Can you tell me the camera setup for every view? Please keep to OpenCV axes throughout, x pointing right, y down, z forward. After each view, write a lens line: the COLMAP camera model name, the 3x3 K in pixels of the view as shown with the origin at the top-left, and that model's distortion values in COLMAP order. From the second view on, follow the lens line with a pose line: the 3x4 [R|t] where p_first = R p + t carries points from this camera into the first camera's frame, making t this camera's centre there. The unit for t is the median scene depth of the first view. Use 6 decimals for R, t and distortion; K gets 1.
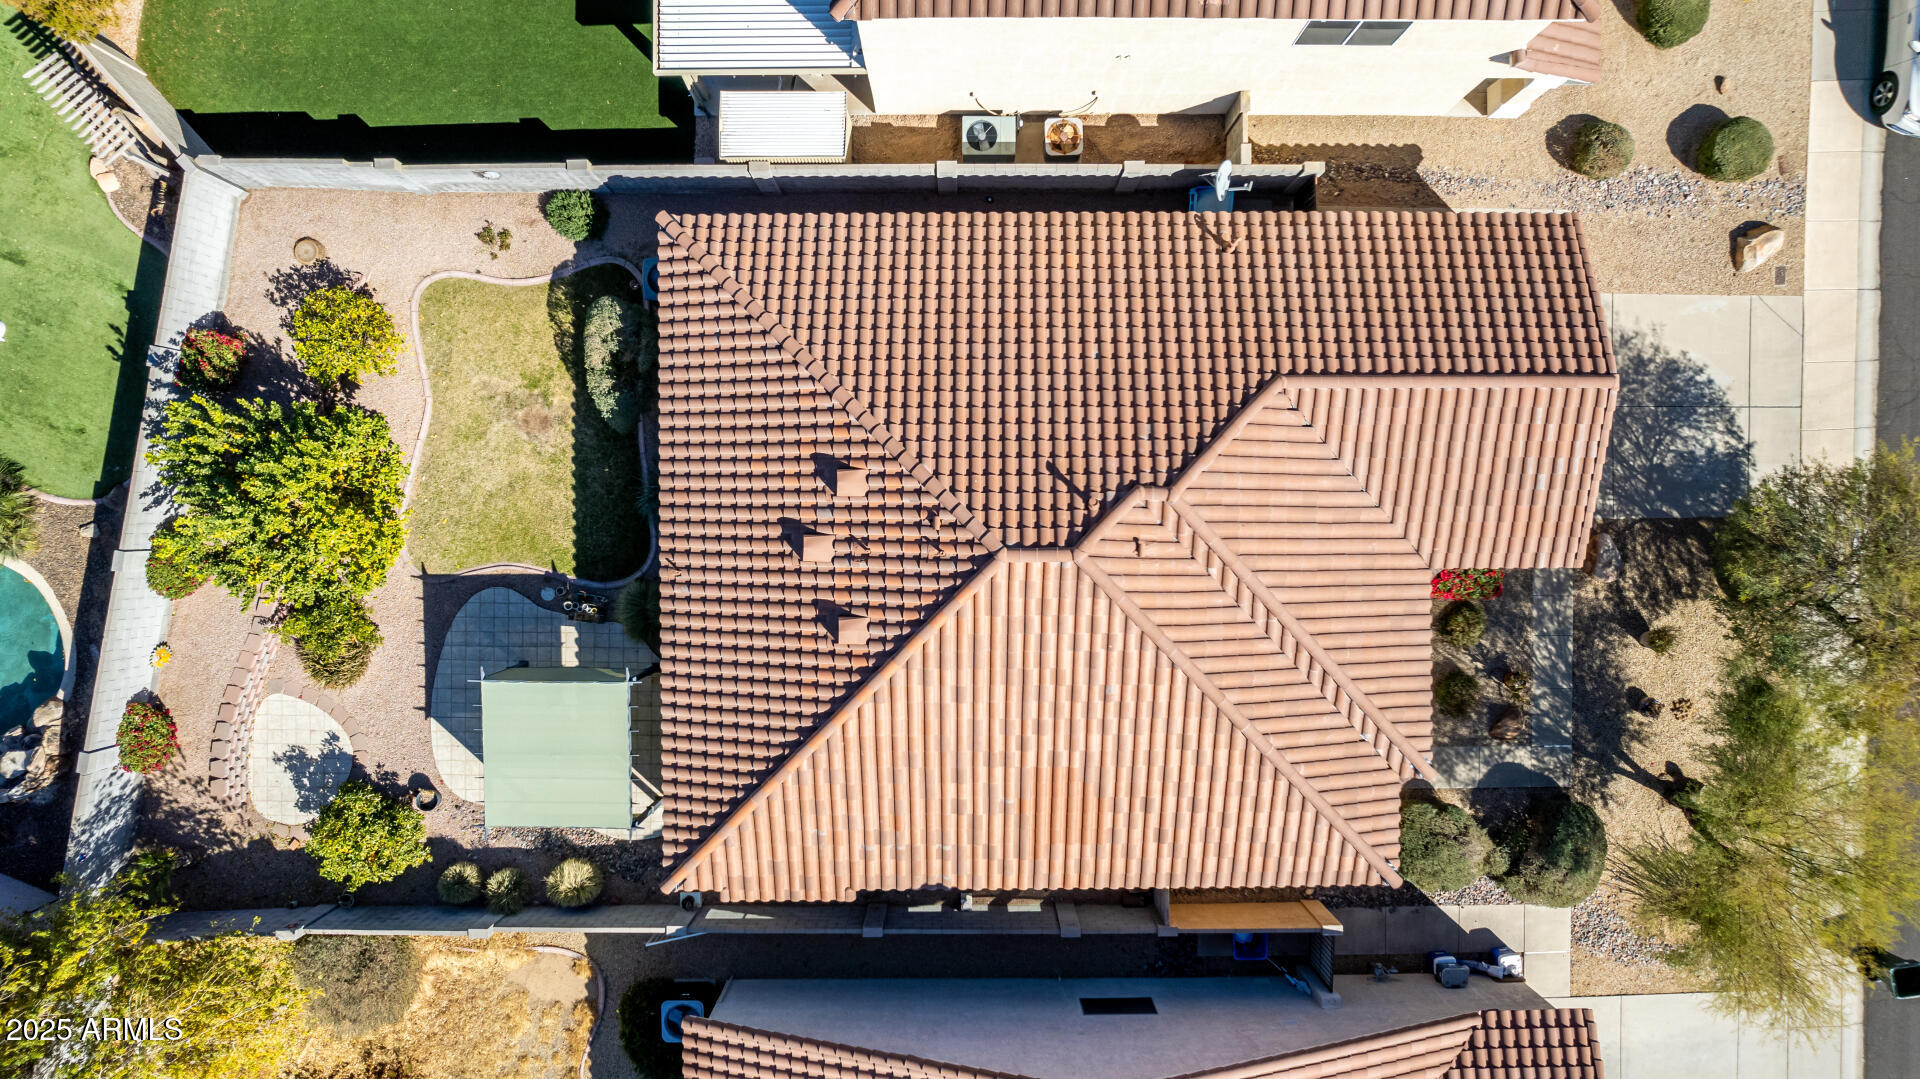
lens RADIAL K [[1223.8, 0, 953.9], [0, 1223.8, 529.9], [0, 0, 1]] dist [-0.067369, 0.058019]
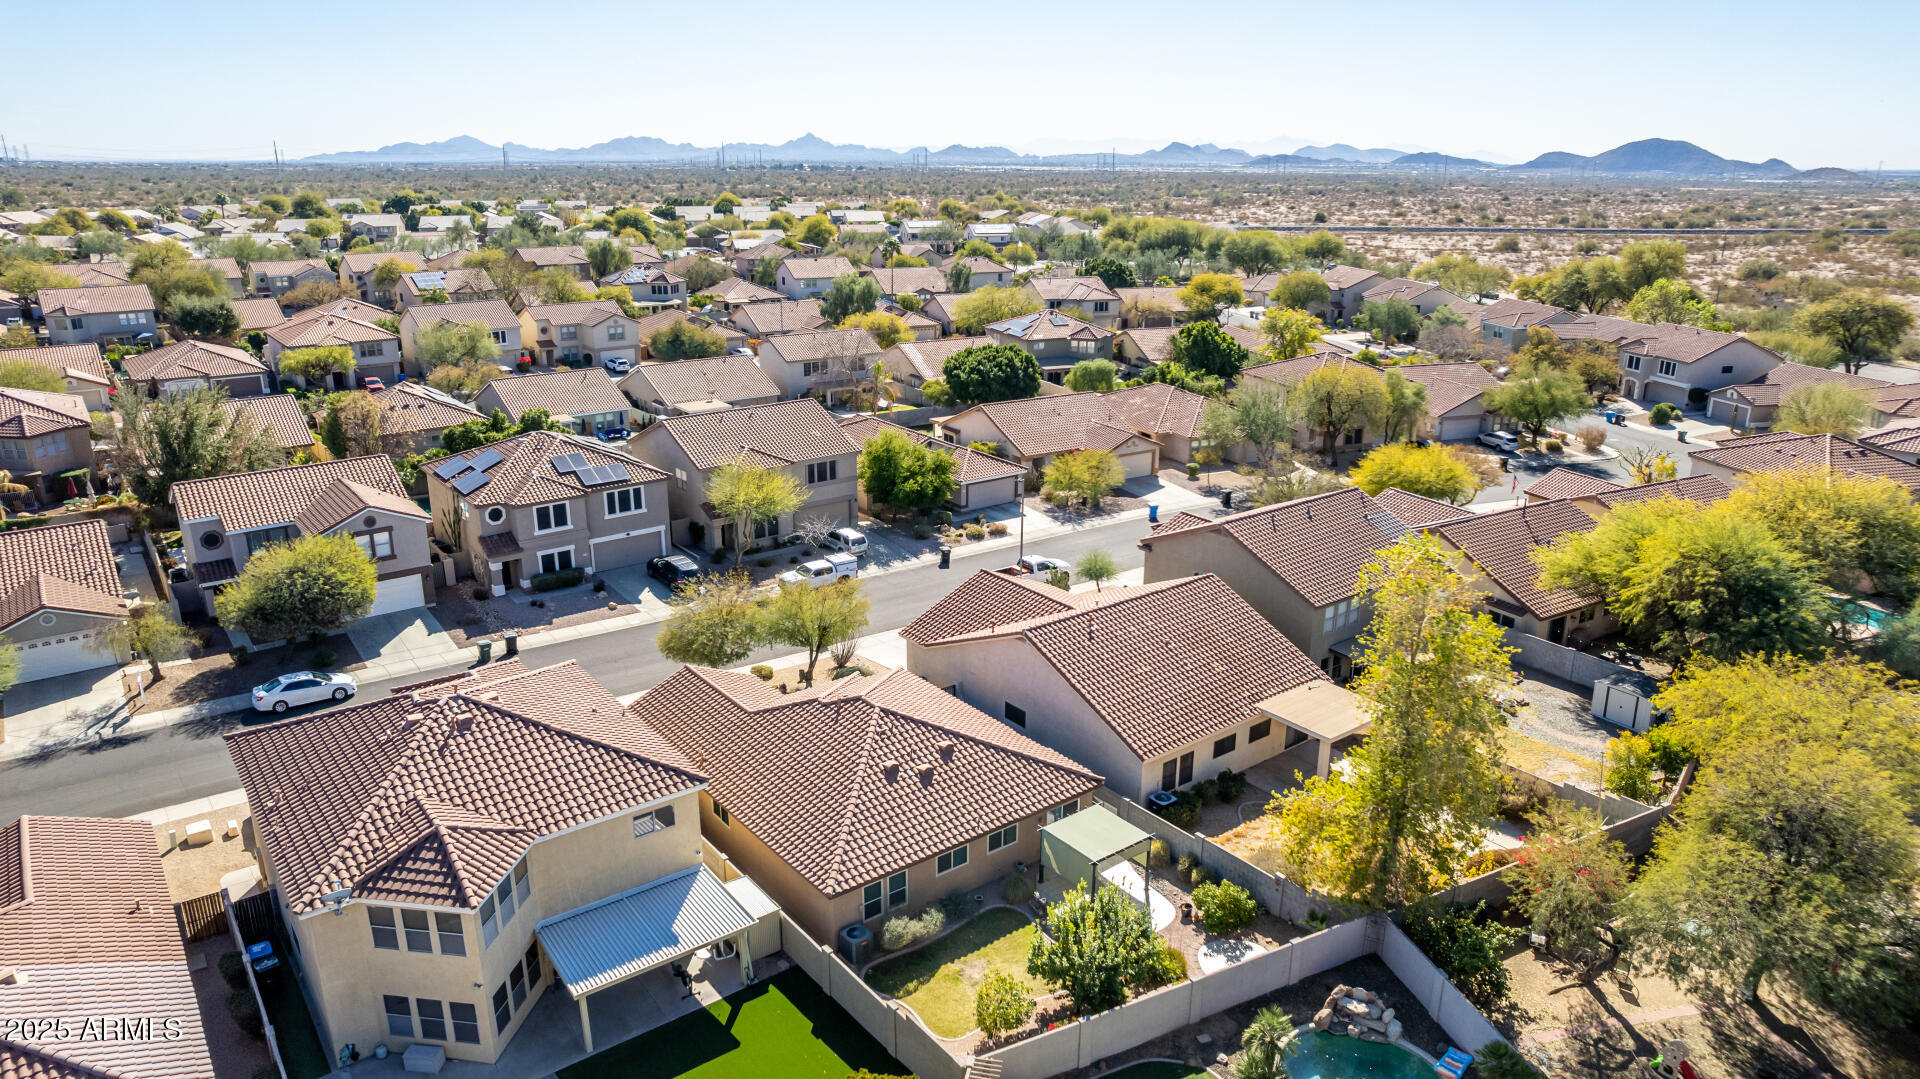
lens RADIAL K [[1223.8, 0, 960.3], [0, 1223.8, 532.3], [0, 0, 1]] dist [-0.067369, 0.058019]
pose [[-0.607196, -0.238941, 0.757773, -1.442364], [0.794539, -0.188170, 0.577322, -0.942310], [0.004645, 0.952627, 0.304104, -0.037528]]
